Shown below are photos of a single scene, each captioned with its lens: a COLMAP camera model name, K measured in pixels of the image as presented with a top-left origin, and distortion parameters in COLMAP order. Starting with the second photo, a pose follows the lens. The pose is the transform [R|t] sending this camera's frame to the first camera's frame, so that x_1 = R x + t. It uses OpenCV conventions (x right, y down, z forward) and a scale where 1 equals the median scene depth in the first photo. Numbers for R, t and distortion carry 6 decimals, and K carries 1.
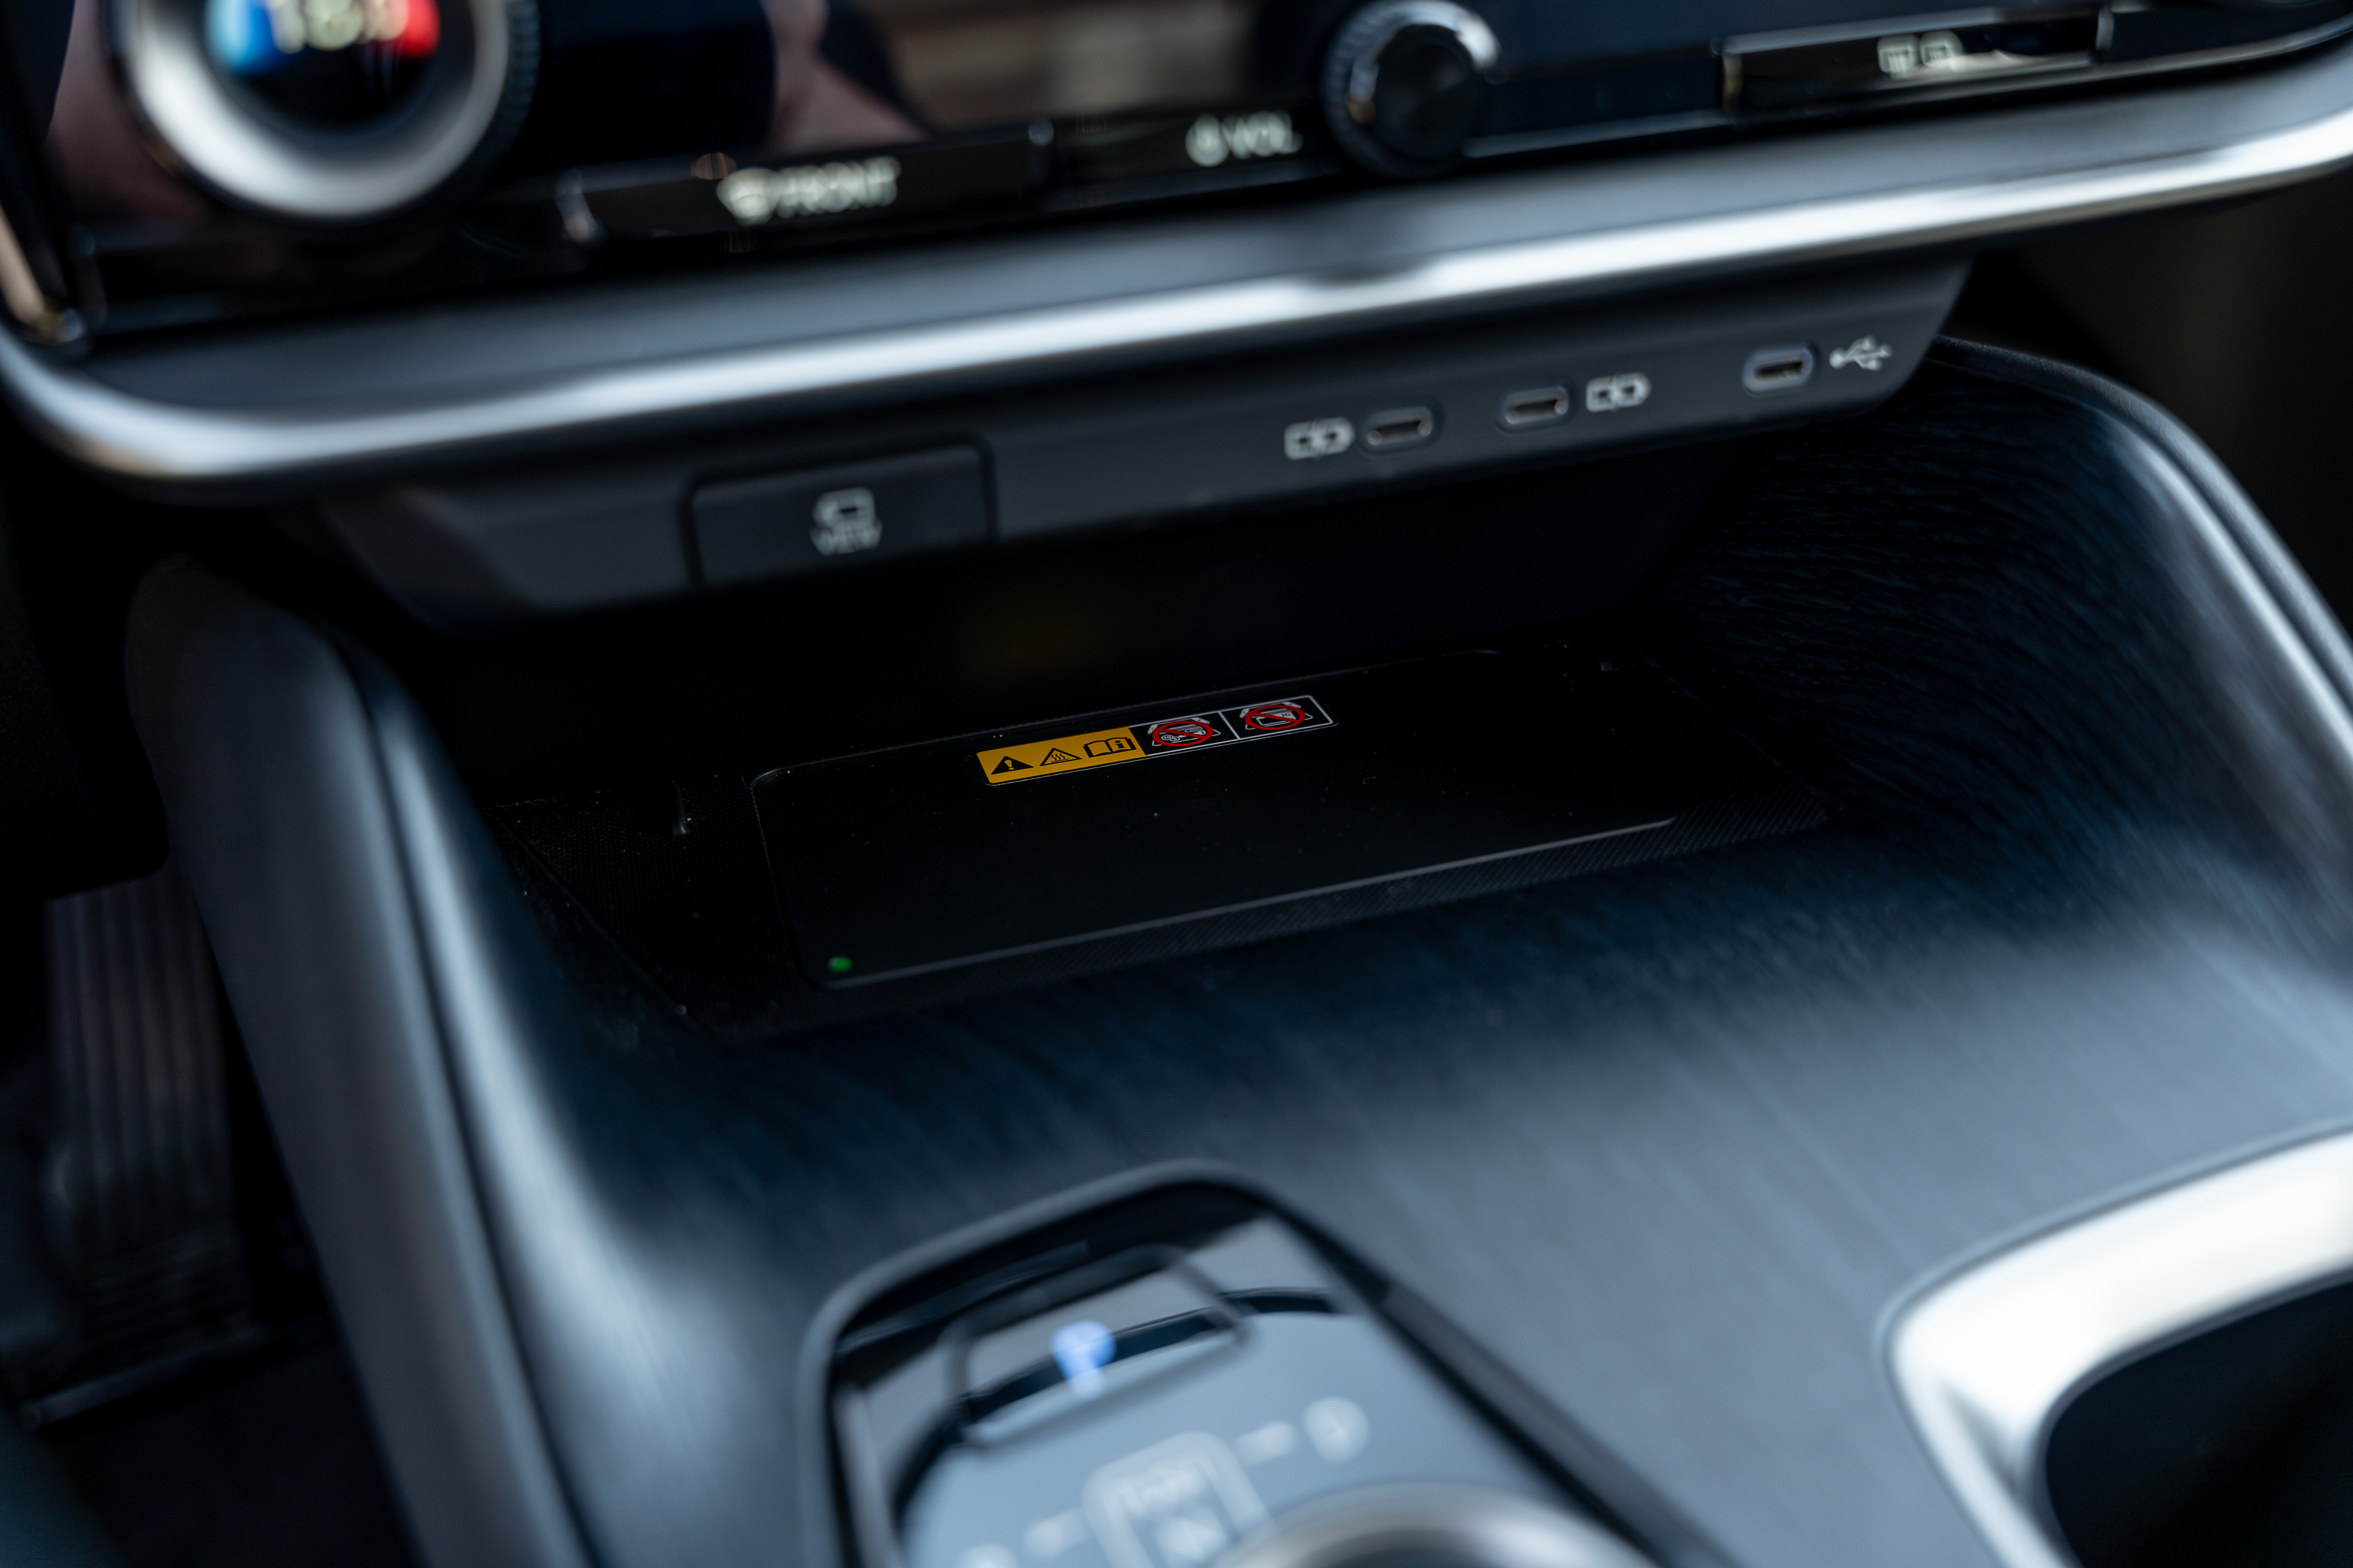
lens RADIAL K [[2280.8, 0, 1176.5], [0, 2280.8, 784.0], [0, 0, 1]] dist [-0.002596, -0.001130]
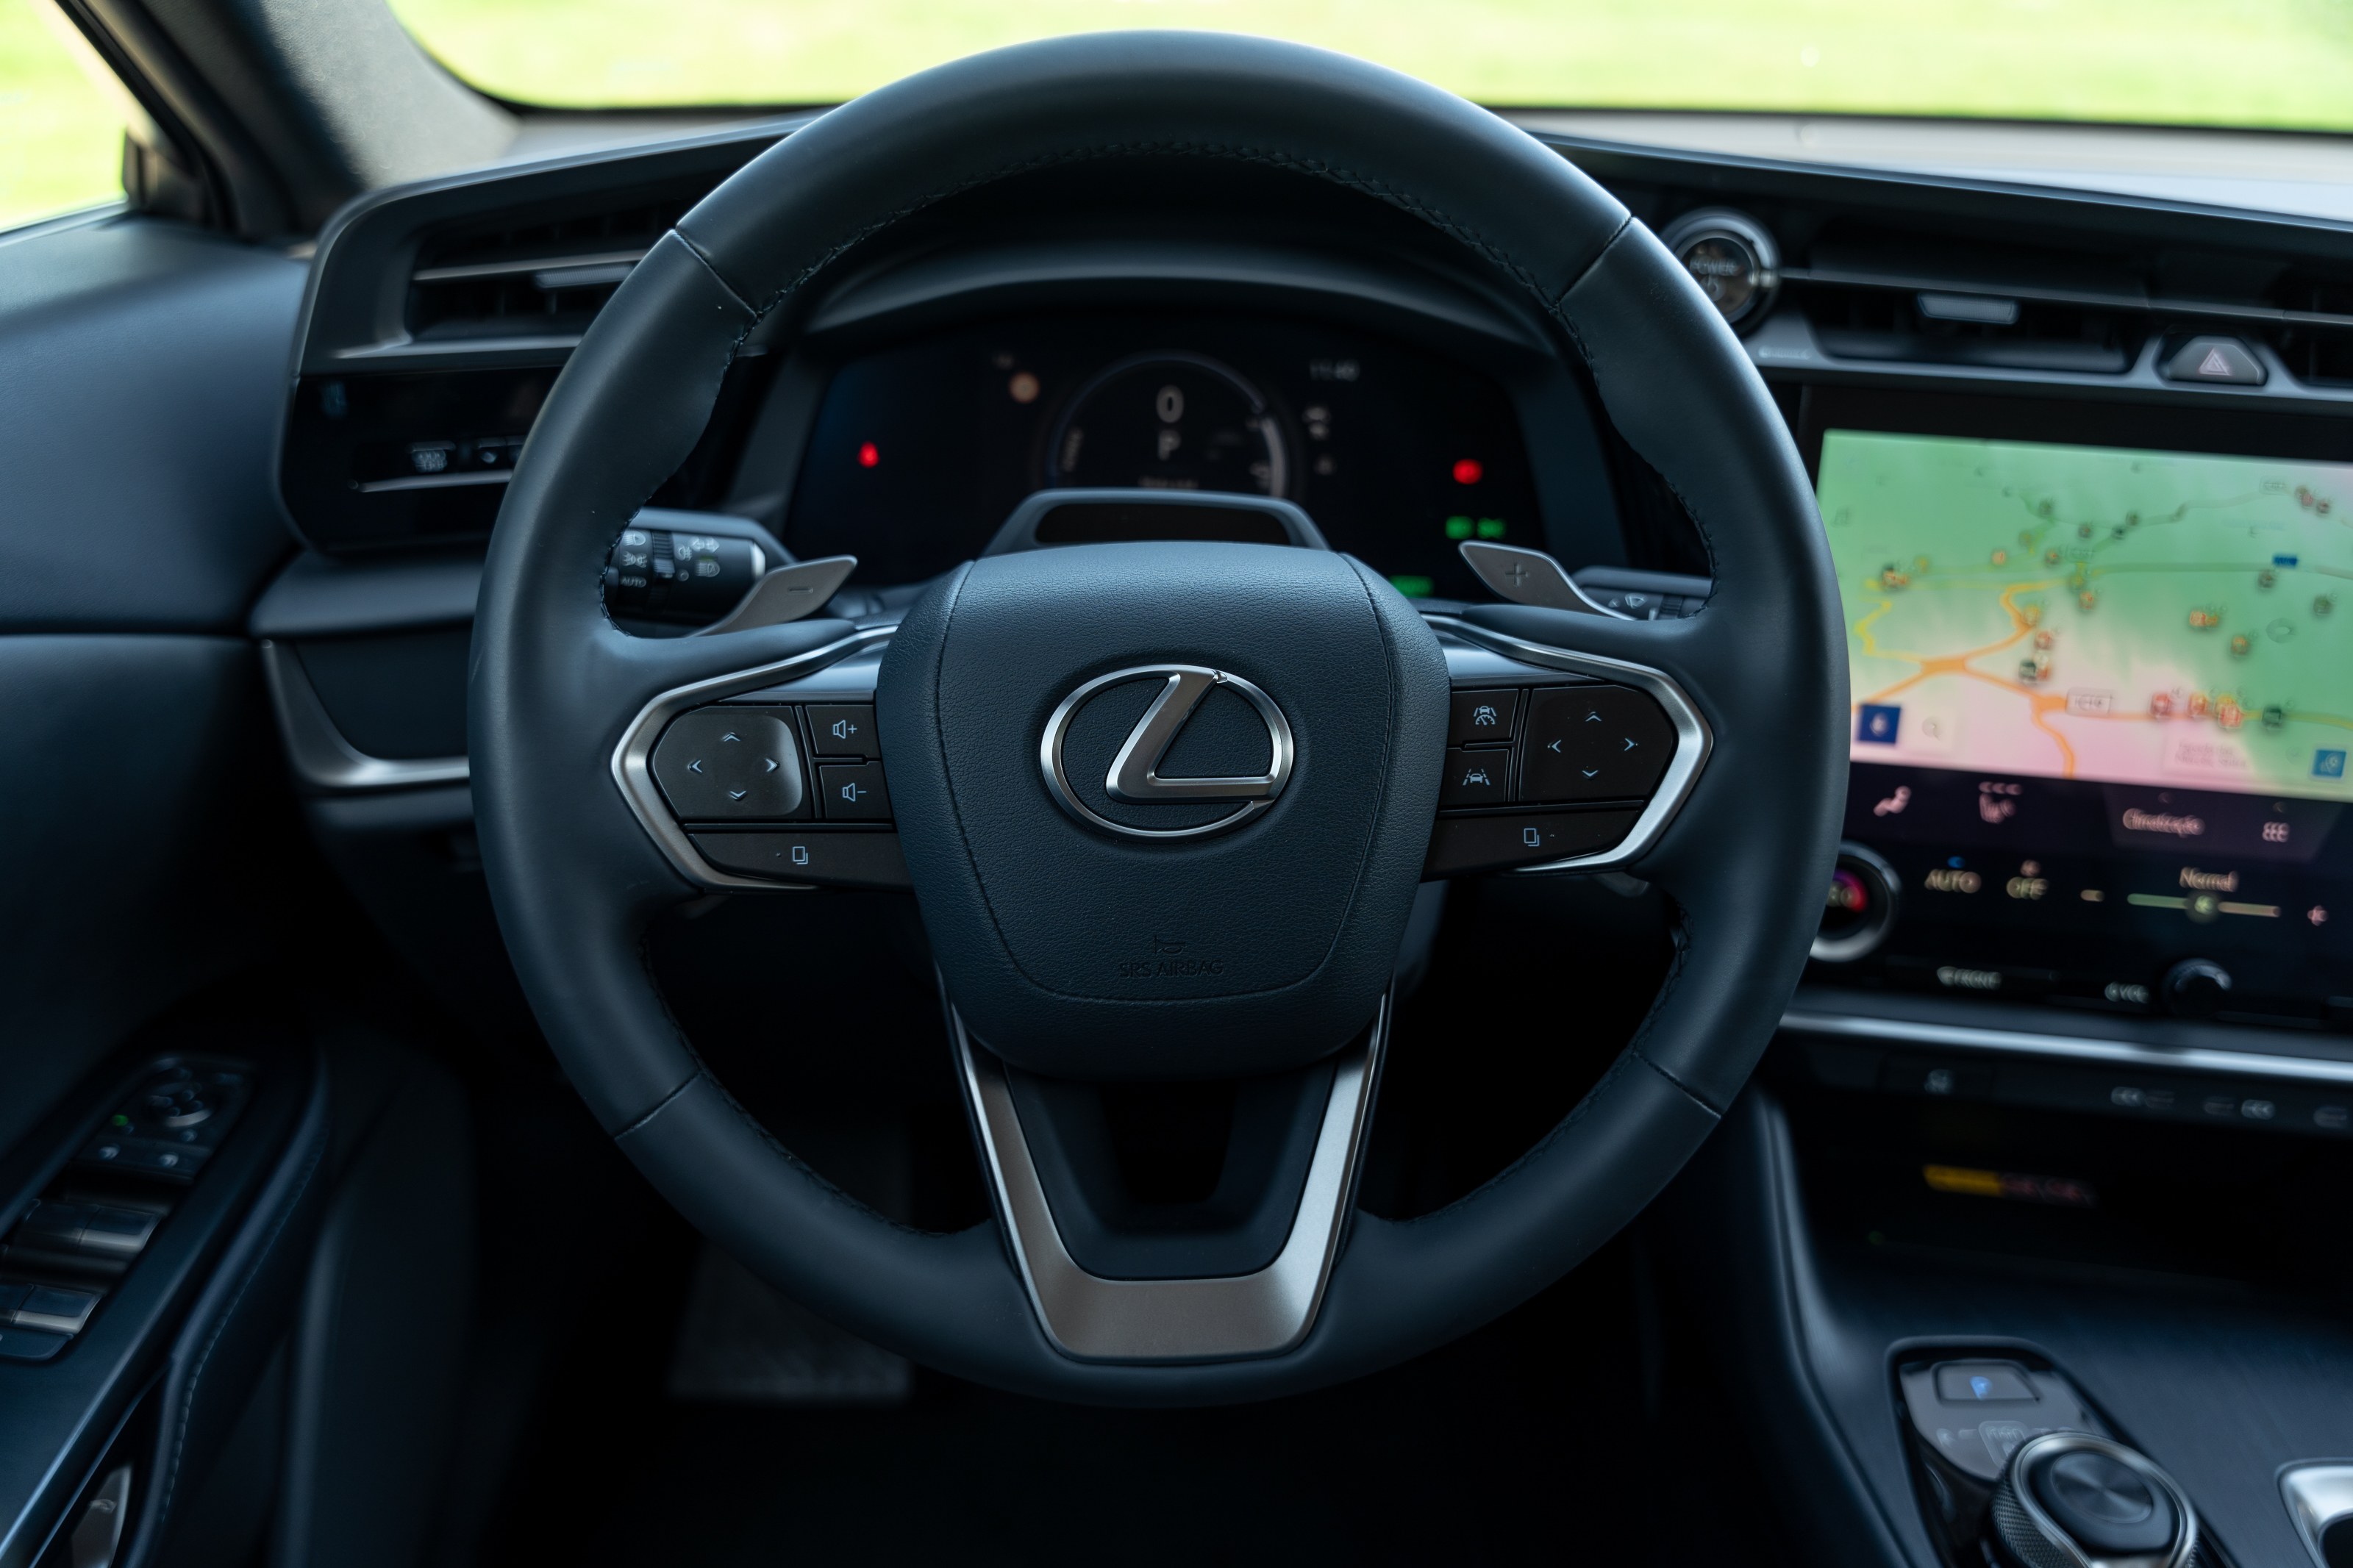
lens RADIAL K [[1975.0, 0, 1162.7], [0, 1975.0, 810.2], [0, 0, 1]] dist [0.001639, -0.005927]
pose [[0.911695, 0.226663, -0.342689, -0.257844], [-0.274308, 0.956741, -0.096961, 0.061327], [0.305887, 0.182402, 0.934432, -1.605139]]
